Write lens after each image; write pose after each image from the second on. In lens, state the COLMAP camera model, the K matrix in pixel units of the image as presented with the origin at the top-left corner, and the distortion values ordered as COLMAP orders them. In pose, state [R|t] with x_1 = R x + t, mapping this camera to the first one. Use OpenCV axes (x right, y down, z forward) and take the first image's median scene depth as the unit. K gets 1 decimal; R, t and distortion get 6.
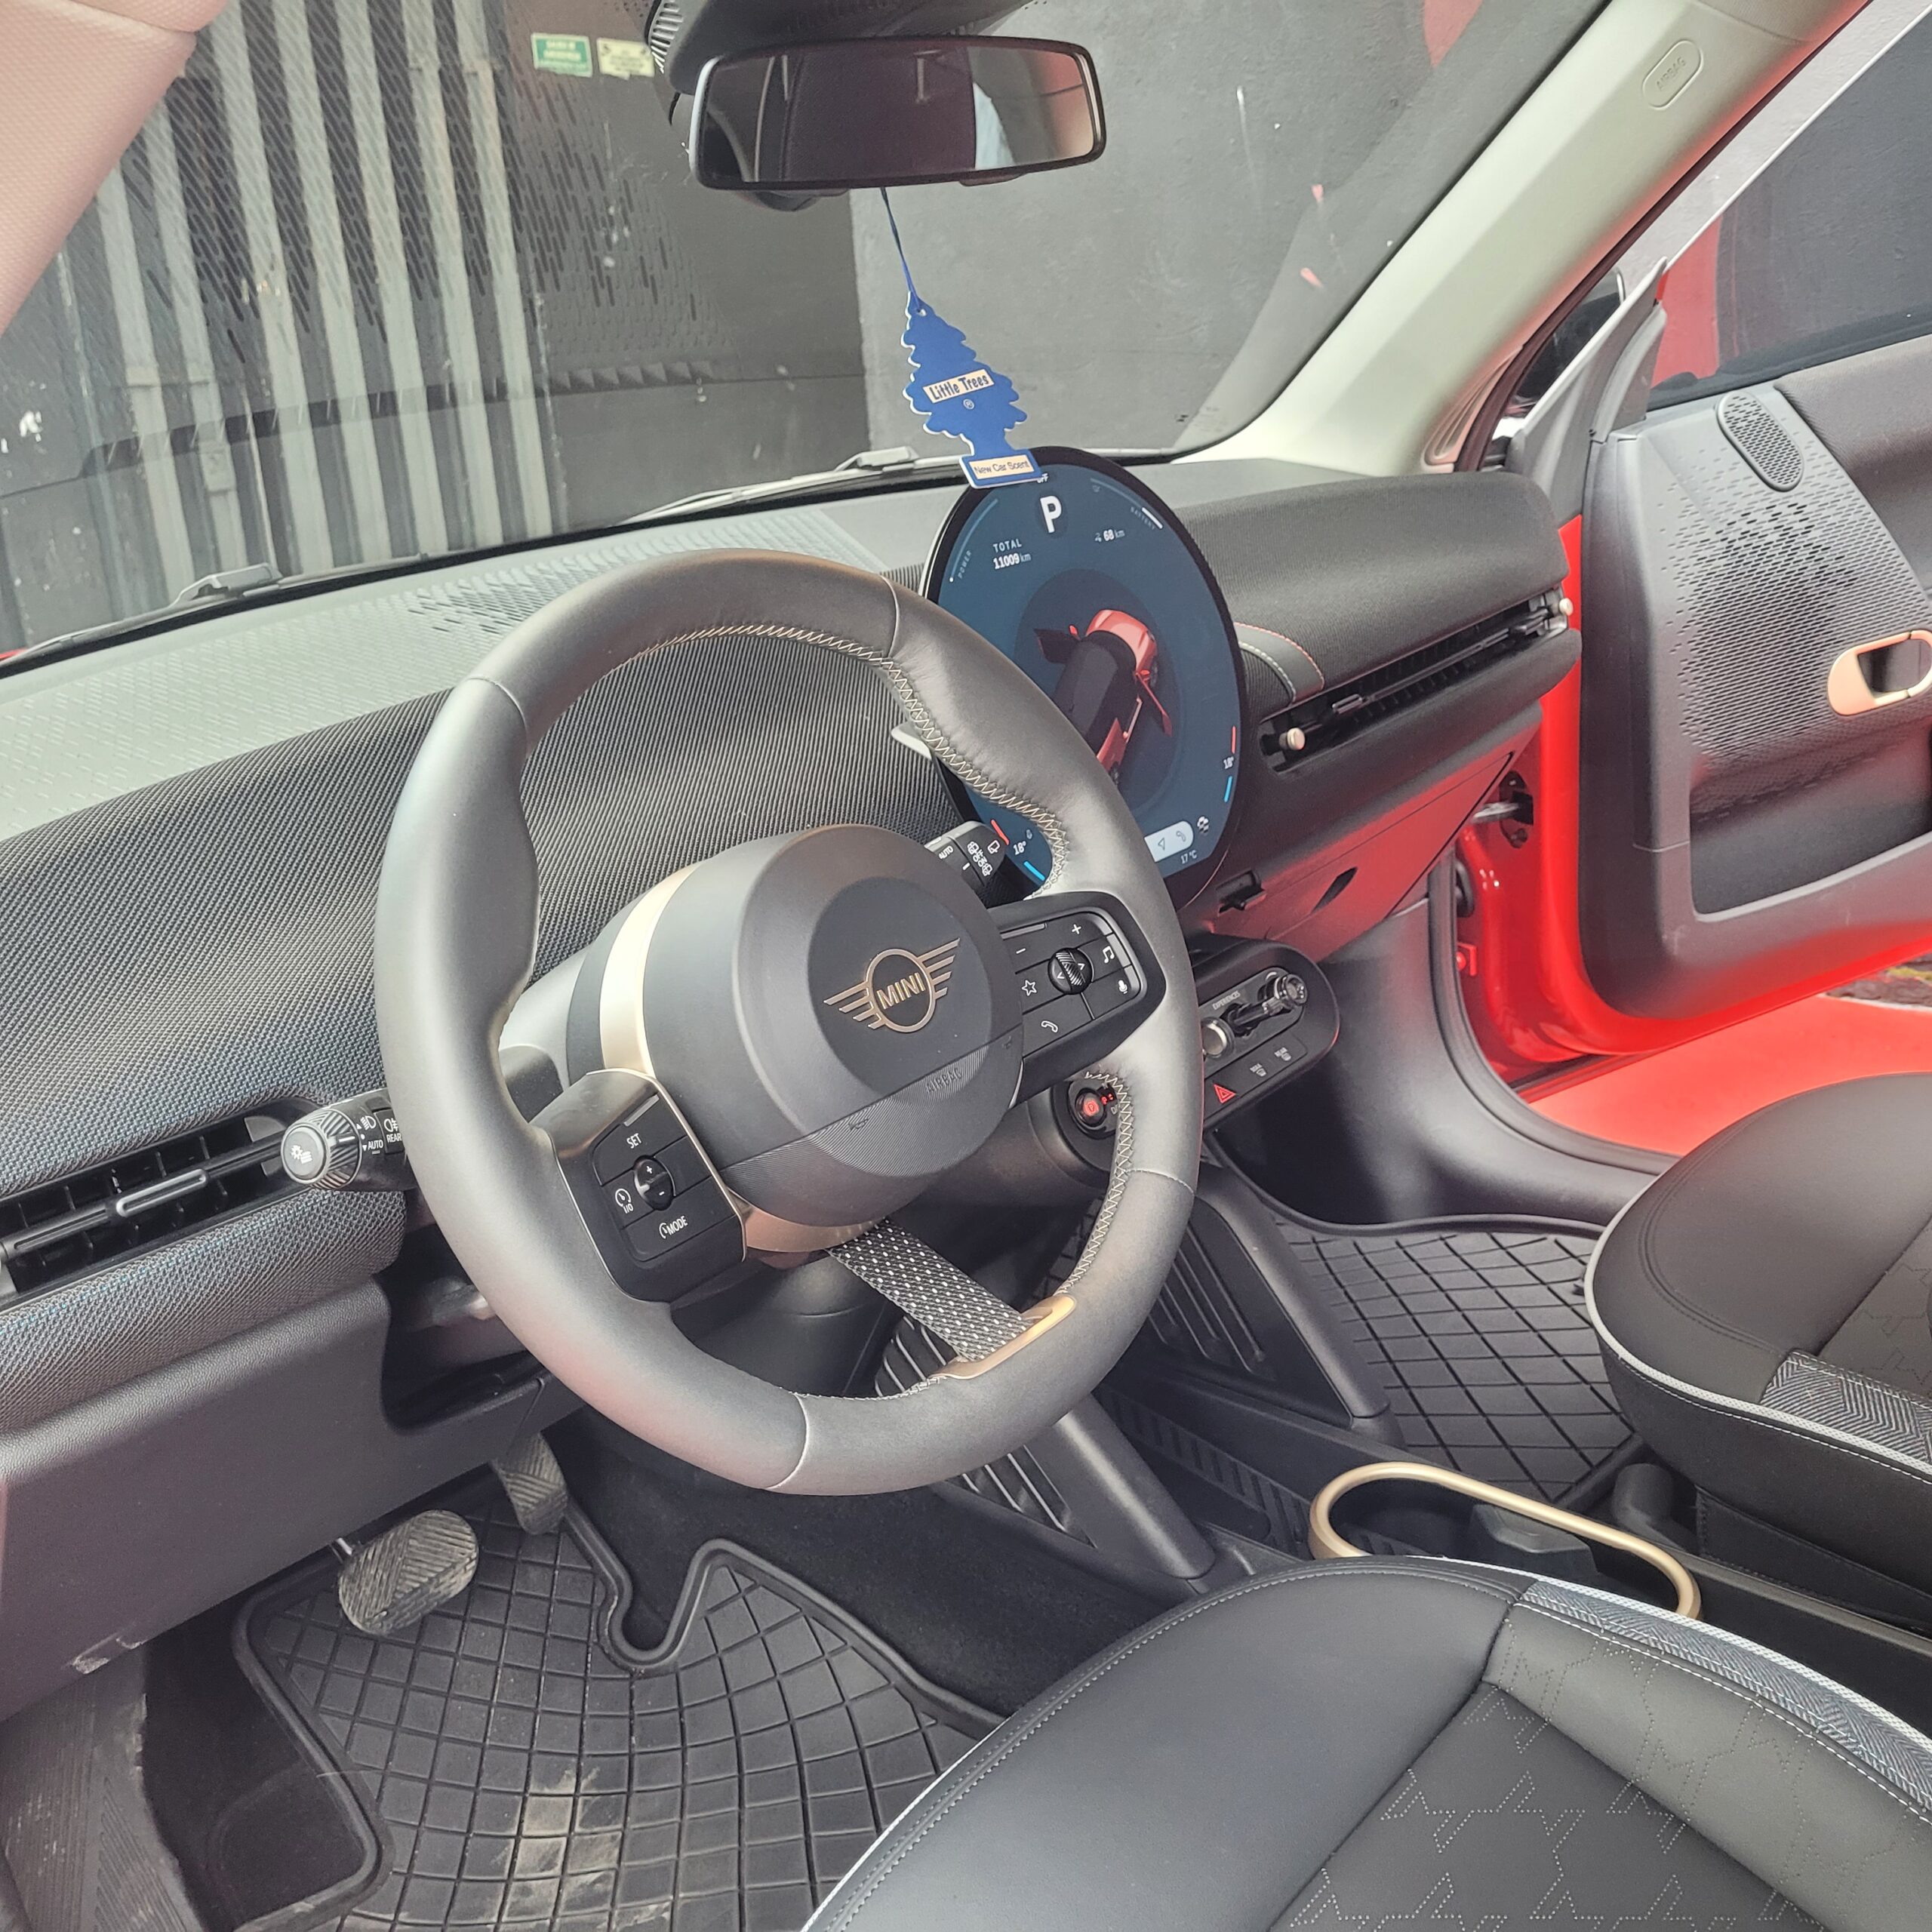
lens RADIAL K [[1888.1, 0, 966.0], [0, 1888.1, 966.0], [0, 0, 1]] dist [0.000508, -0.004308]
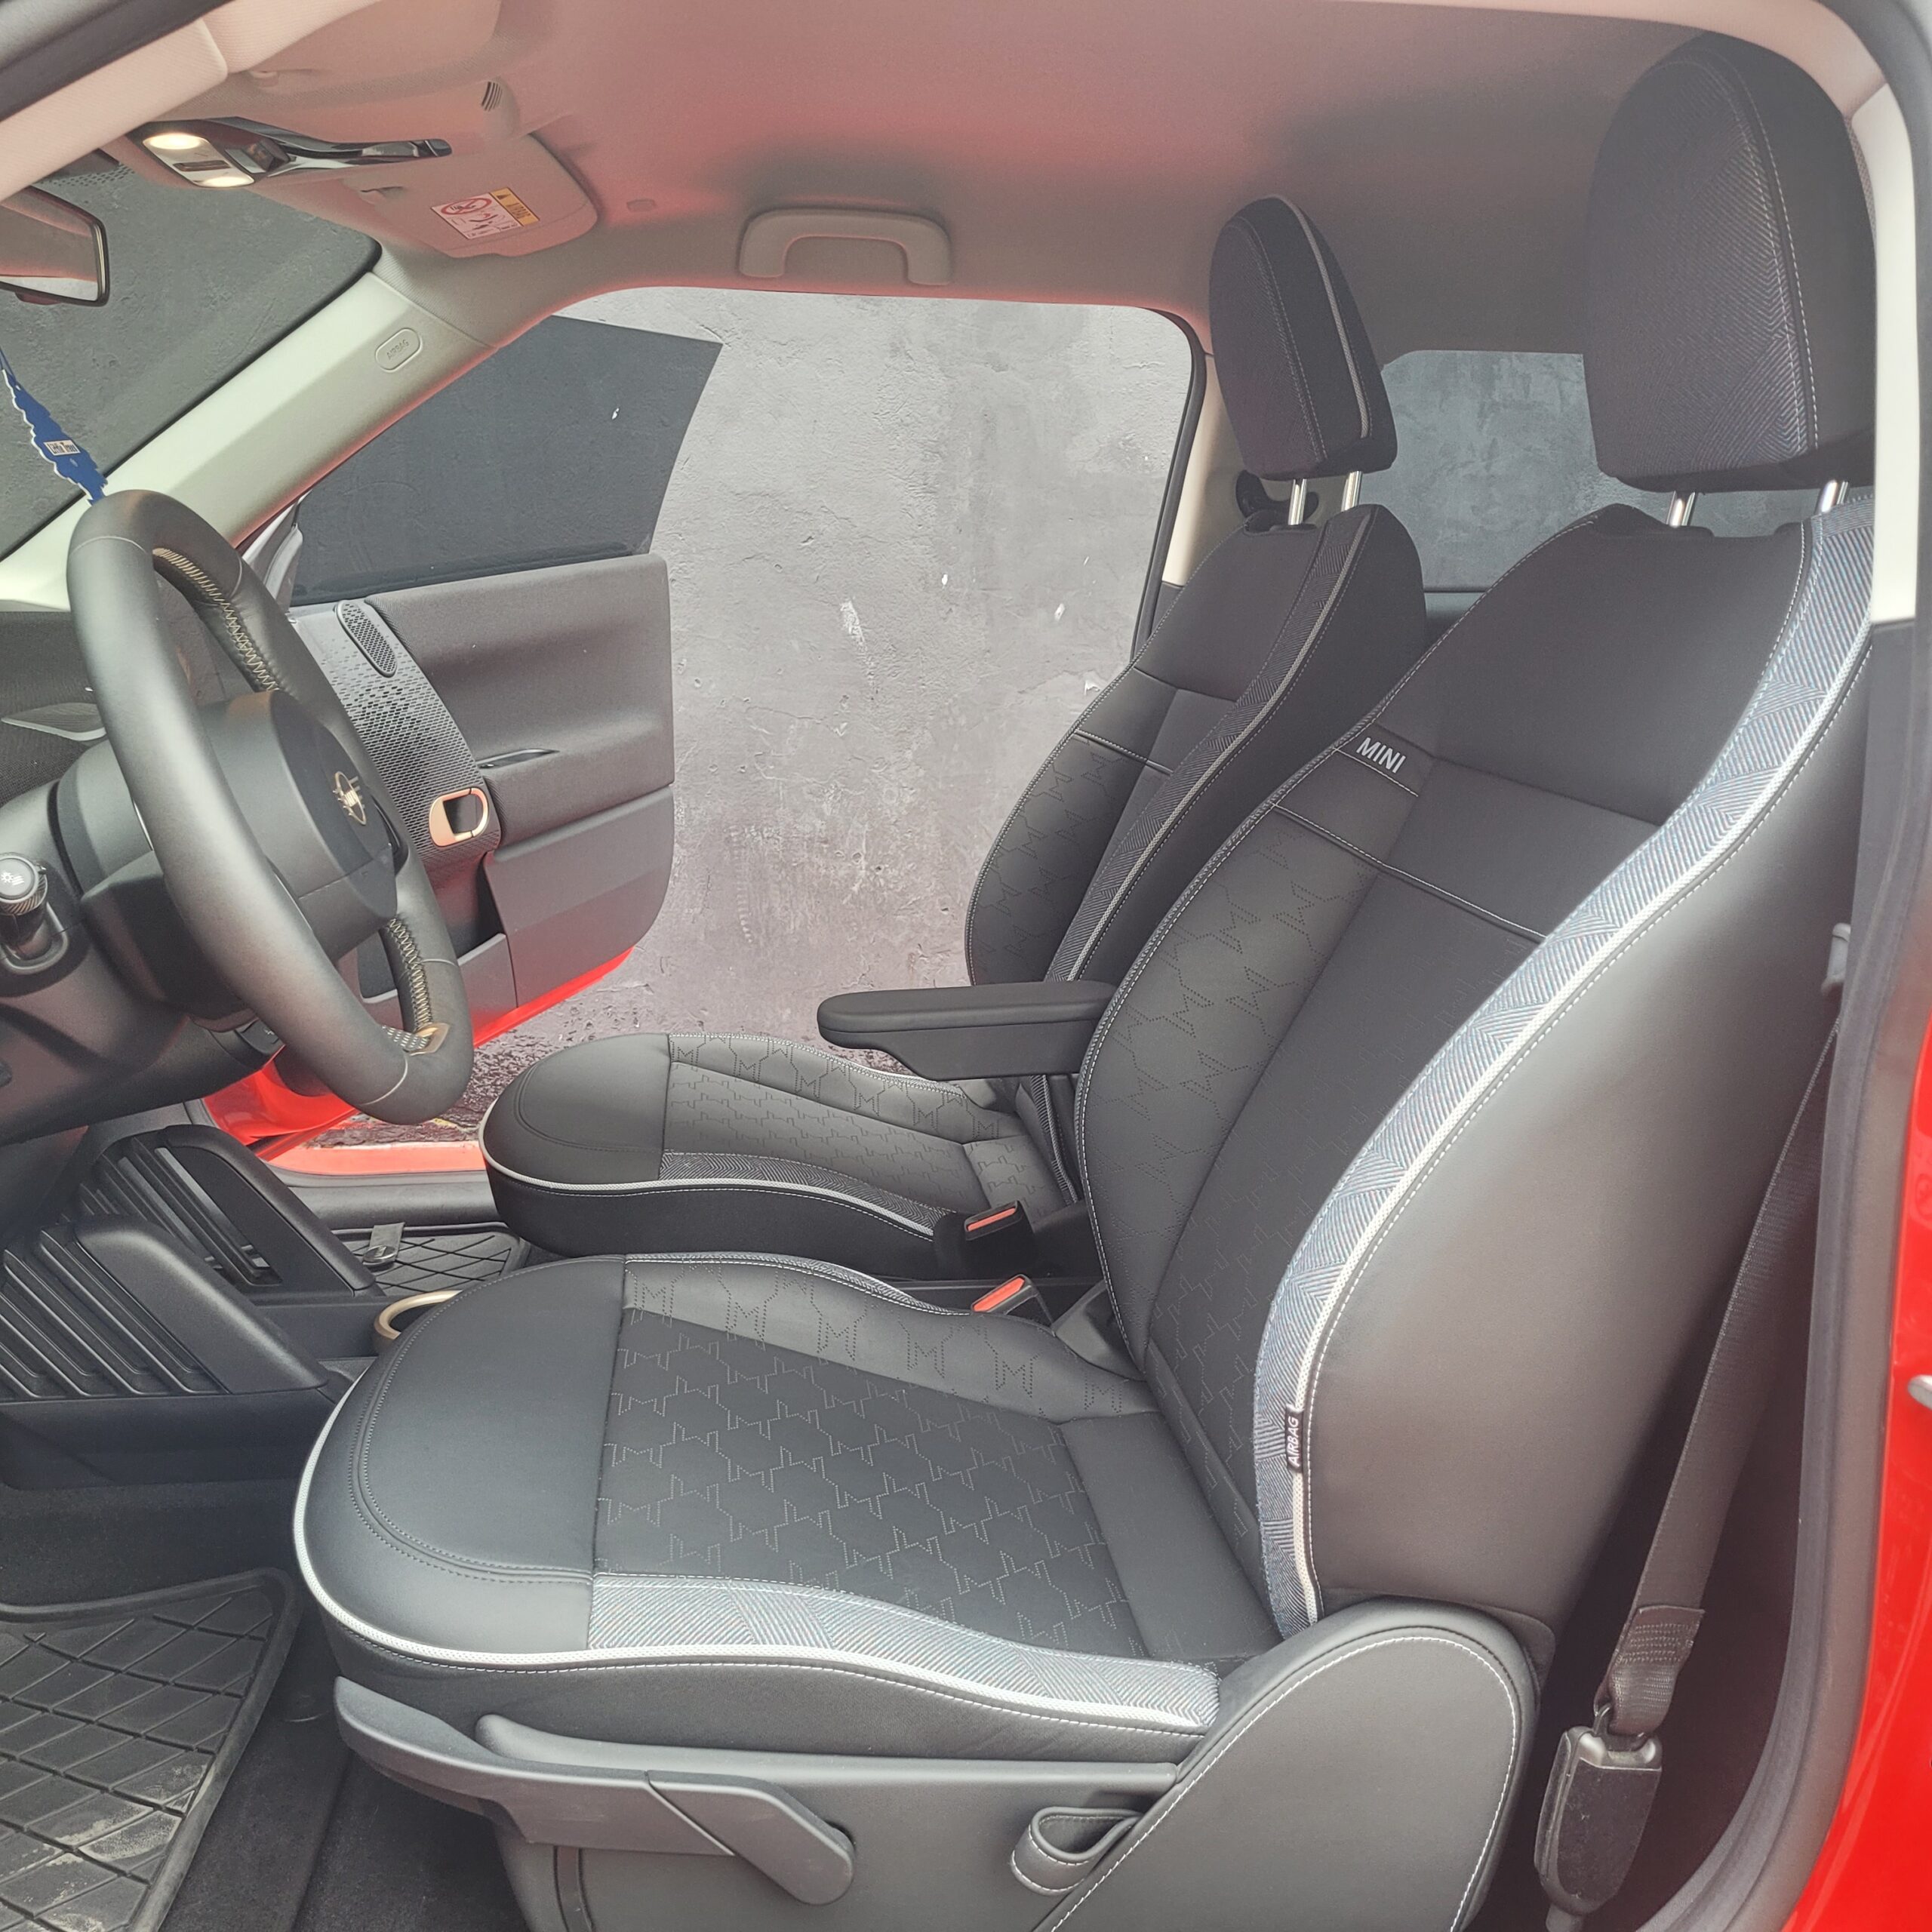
lens RADIAL K [[1888.1, 0, 966.0], [0, 1888.1, 966.0], [0, 0, 1]] dist [0.000508, -0.004308]
pose [[0.624223, -0.028617, 0.780722, -0.363263], [0.167307, 0.981041, -0.097811, 0.149635], [-0.763121, 0.191676, 0.617176, -0.099203]]
